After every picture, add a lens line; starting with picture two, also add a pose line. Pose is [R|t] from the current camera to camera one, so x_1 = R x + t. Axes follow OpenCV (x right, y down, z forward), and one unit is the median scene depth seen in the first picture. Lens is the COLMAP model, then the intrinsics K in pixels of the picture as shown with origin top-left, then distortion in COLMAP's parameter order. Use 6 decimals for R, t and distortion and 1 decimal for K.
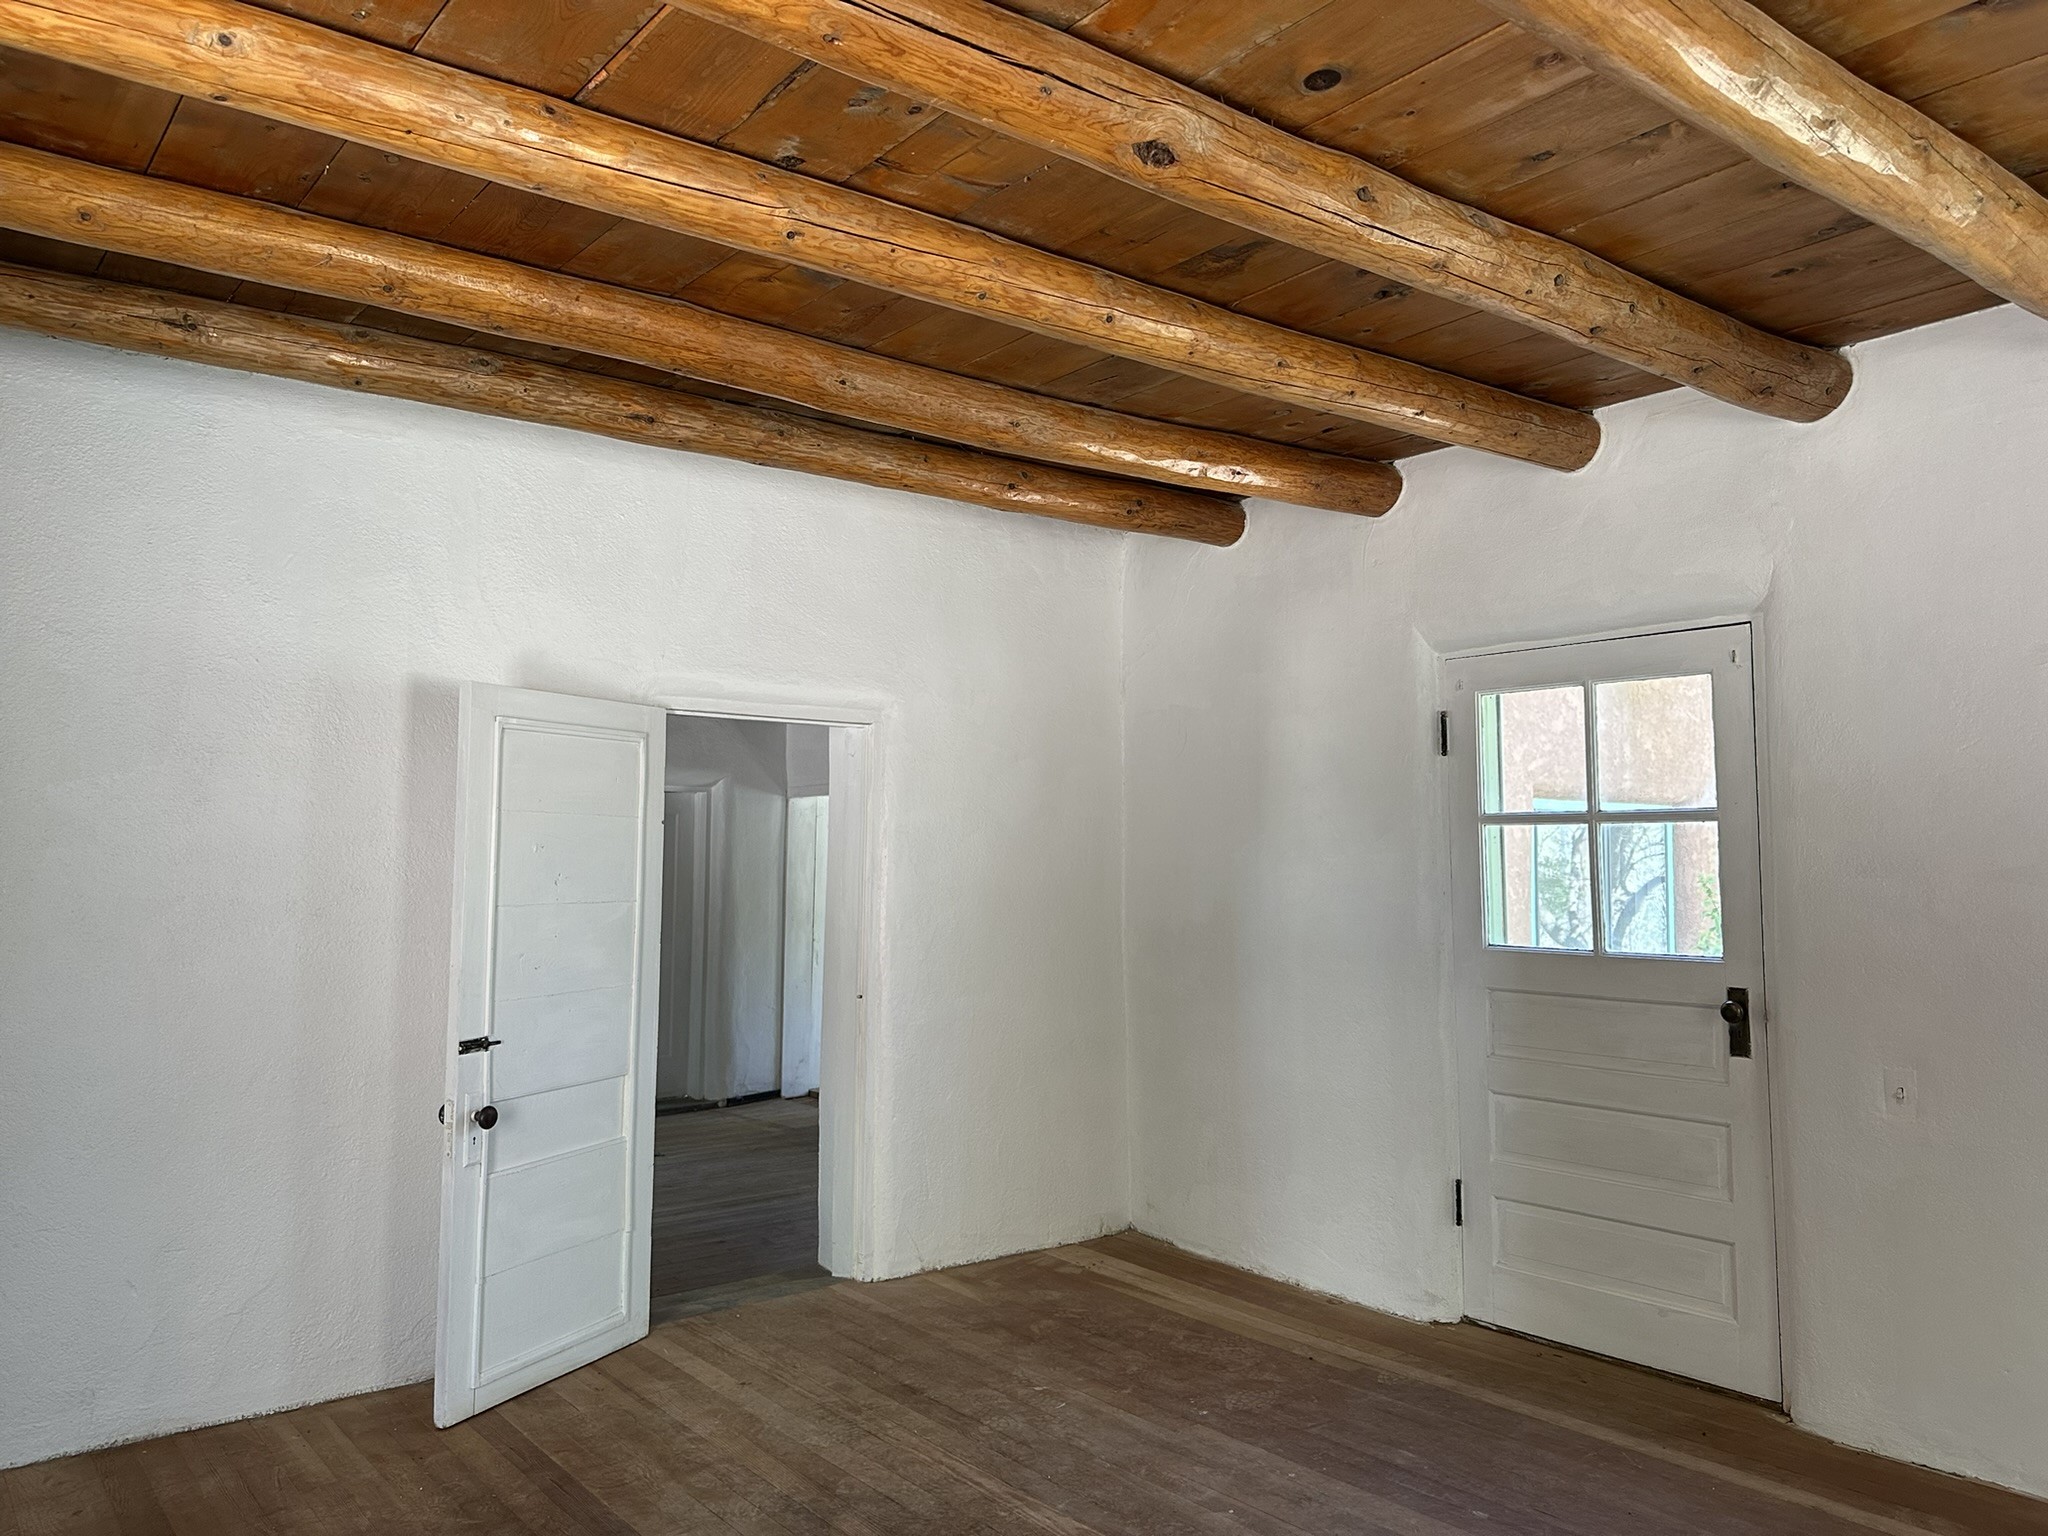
lens RADIAL K [[1466.1, 0, 1026.4], [0, 1466.1, 743.2], [0, 0, 1]] dist [0.005351, 0.000812]
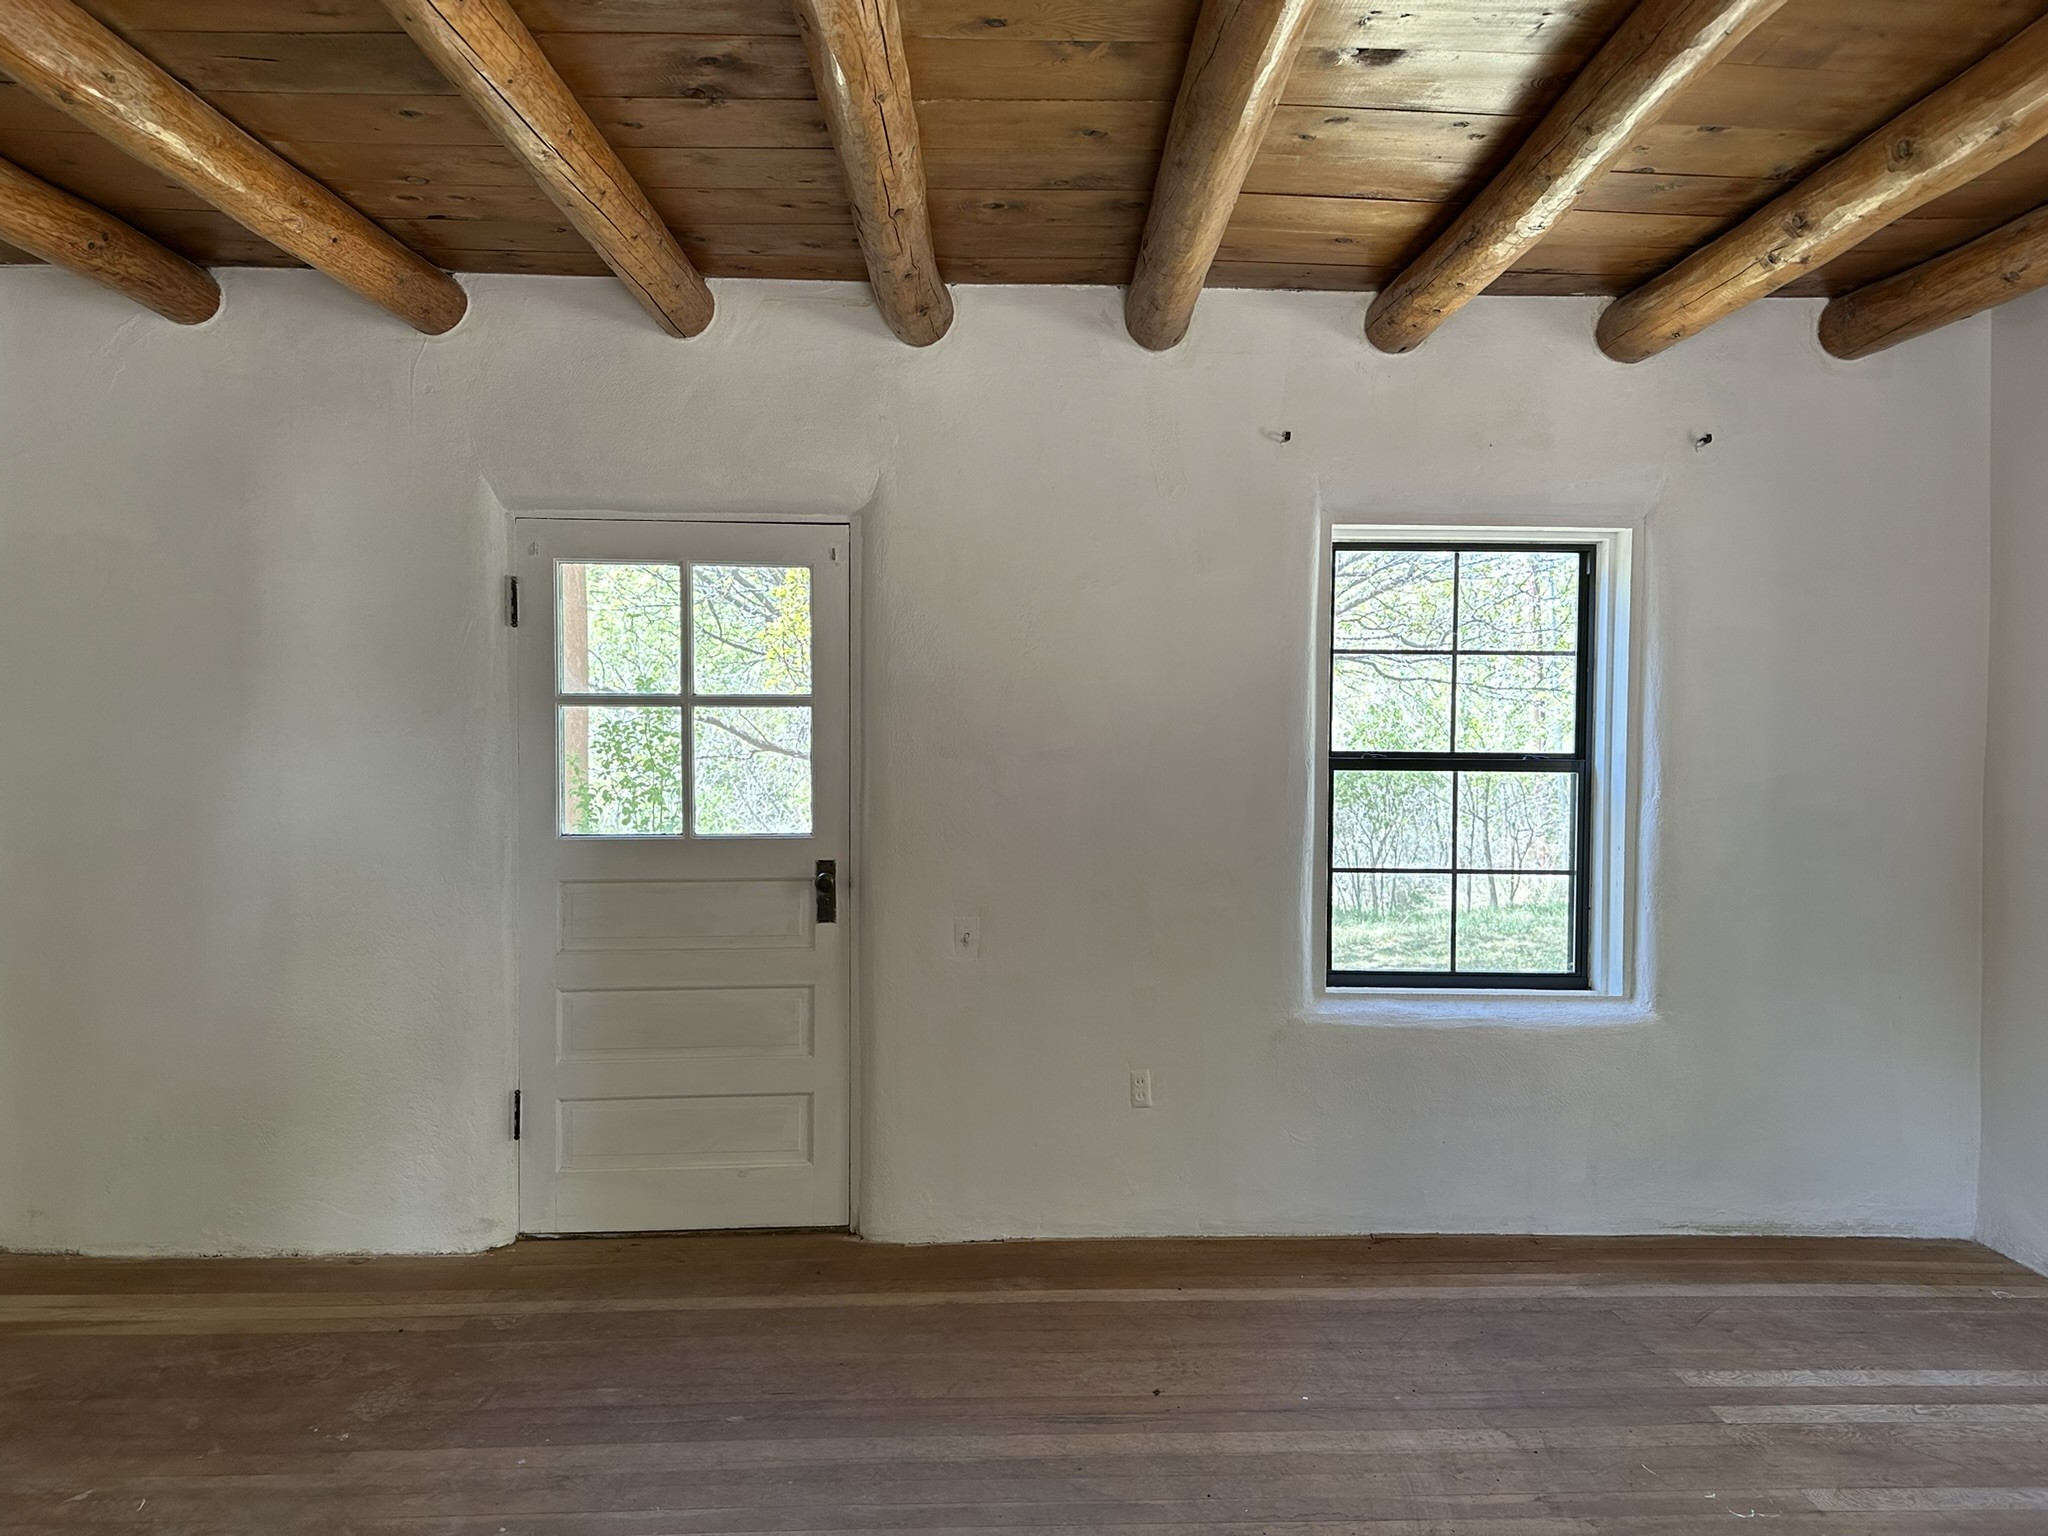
lens RADIAL K [[1454.3, 0, 1023.1], [0, 1454.3, 755.2], [0, 0, 1]] dist [0.078827, -0.081088]
pose [[0.602445, -0.012556, 0.798062, -0.275371], [-0.063866, 0.995912, 0.063880, 0.010724], [-0.795601, -0.089453, 0.599180, 0.239078]]
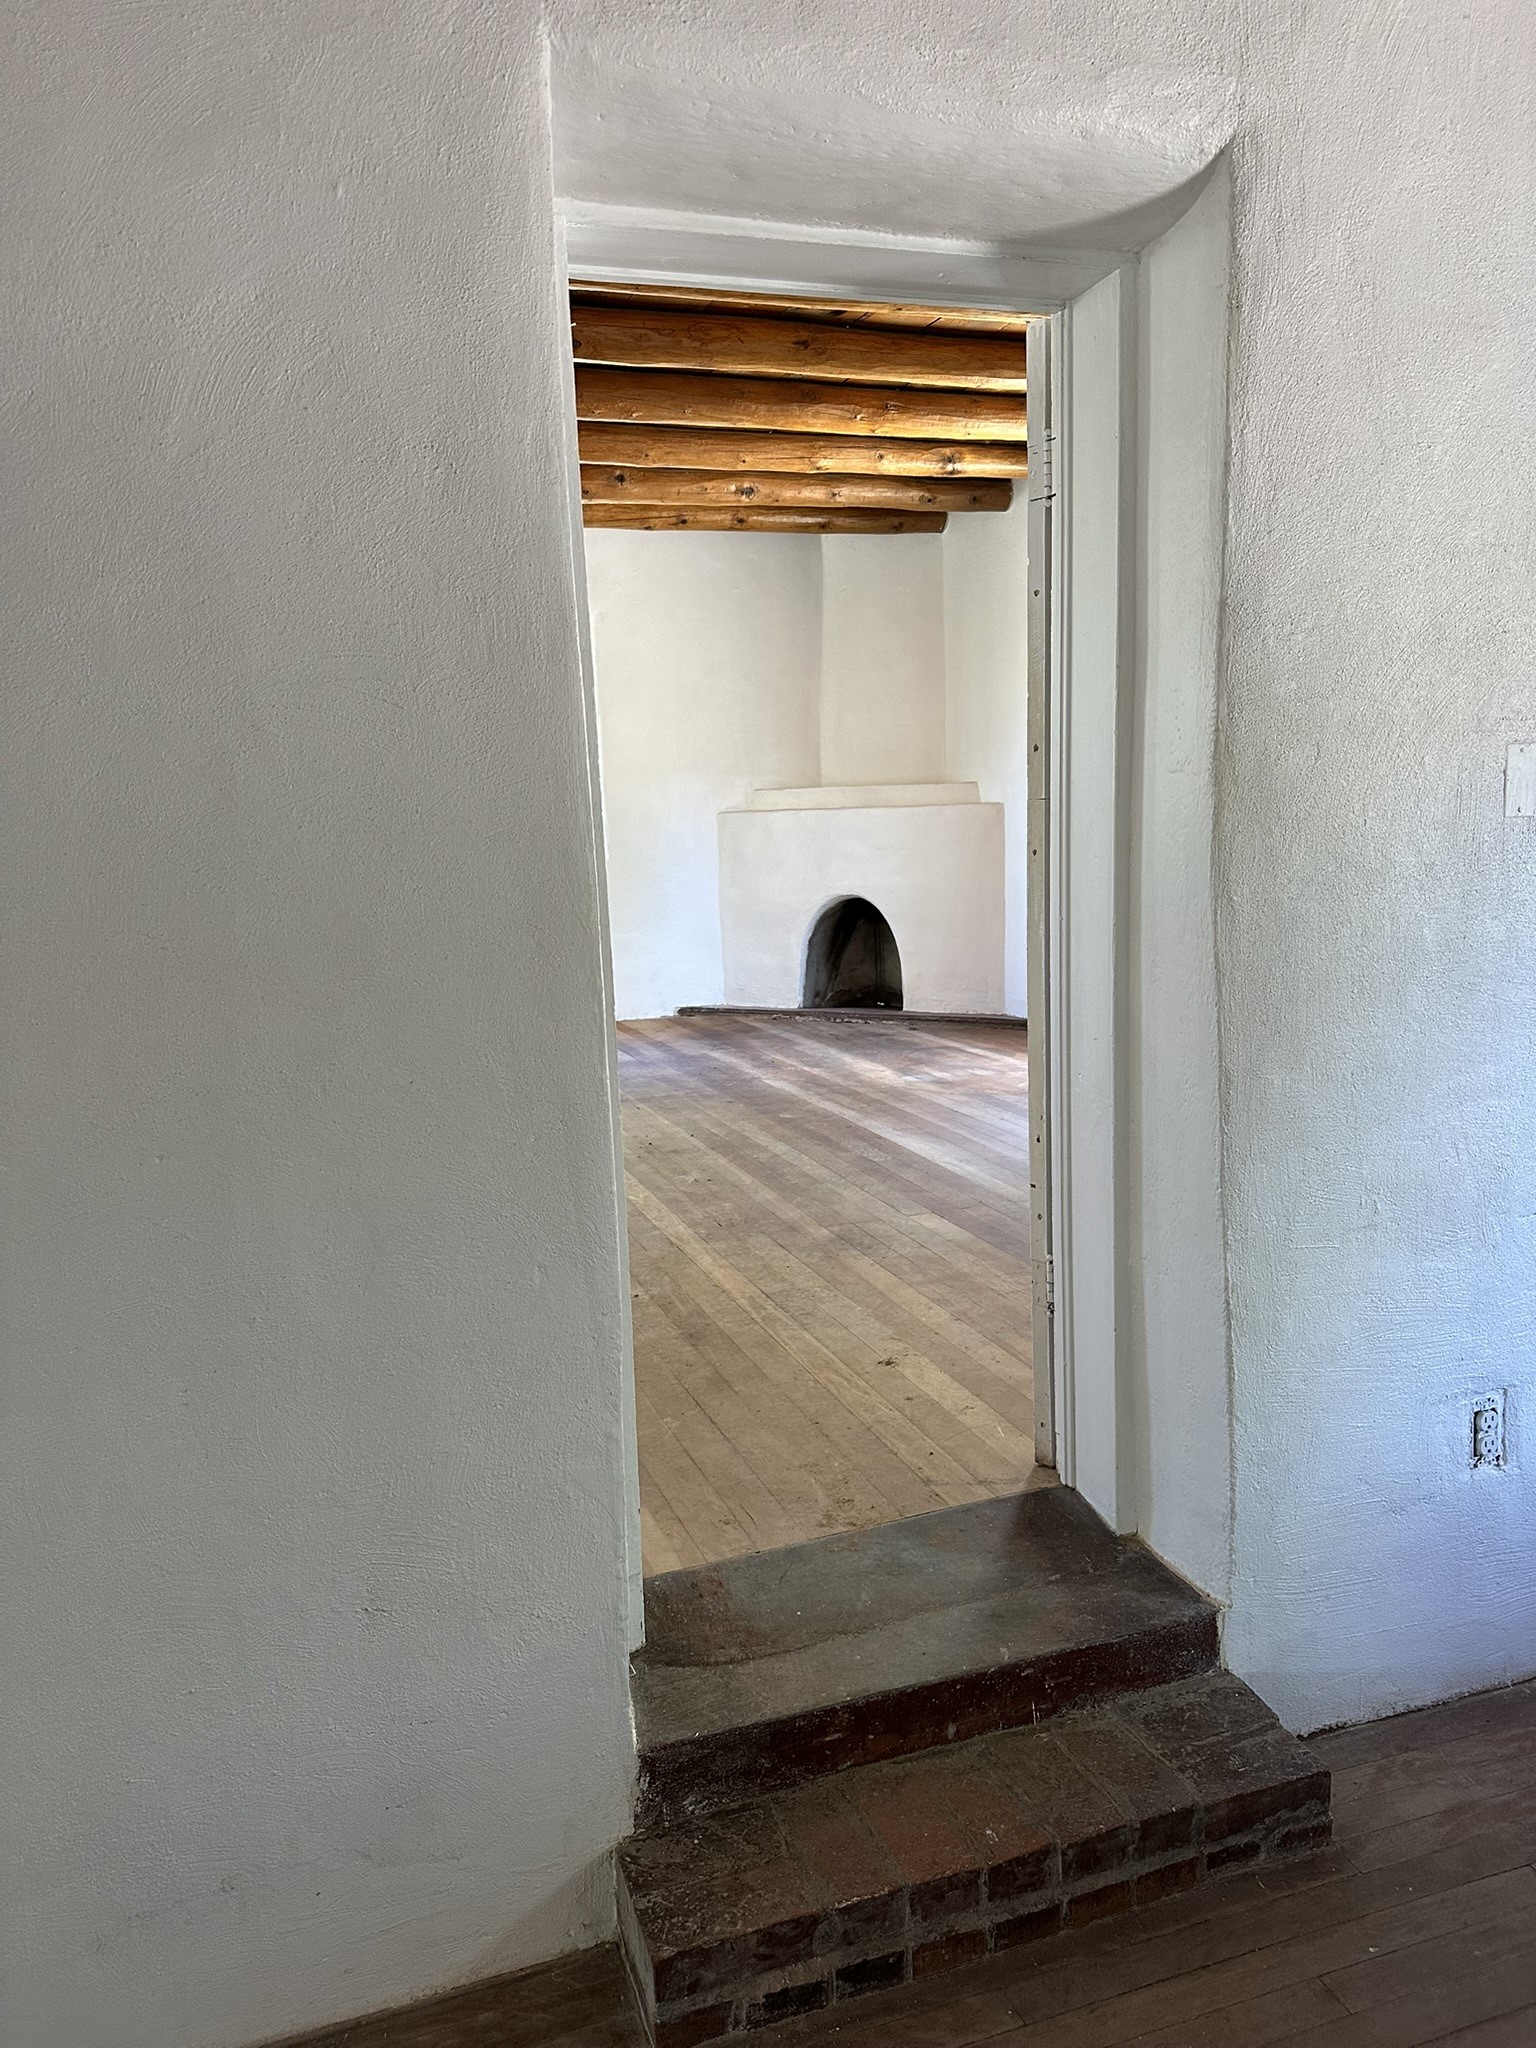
lens RADIAL K [[1421.7, 0, 768.0], [0, 1421.7, 1024.0], [0, 0, 1]] dist [0.188053, -0.318381]
pose [[-0.947736, -0.015710, 0.318668, -0.363246], [0.012256, 0.996257, 0.085563, 0.191465], [-0.318819, 0.084996, -0.943997, 1.685450]]
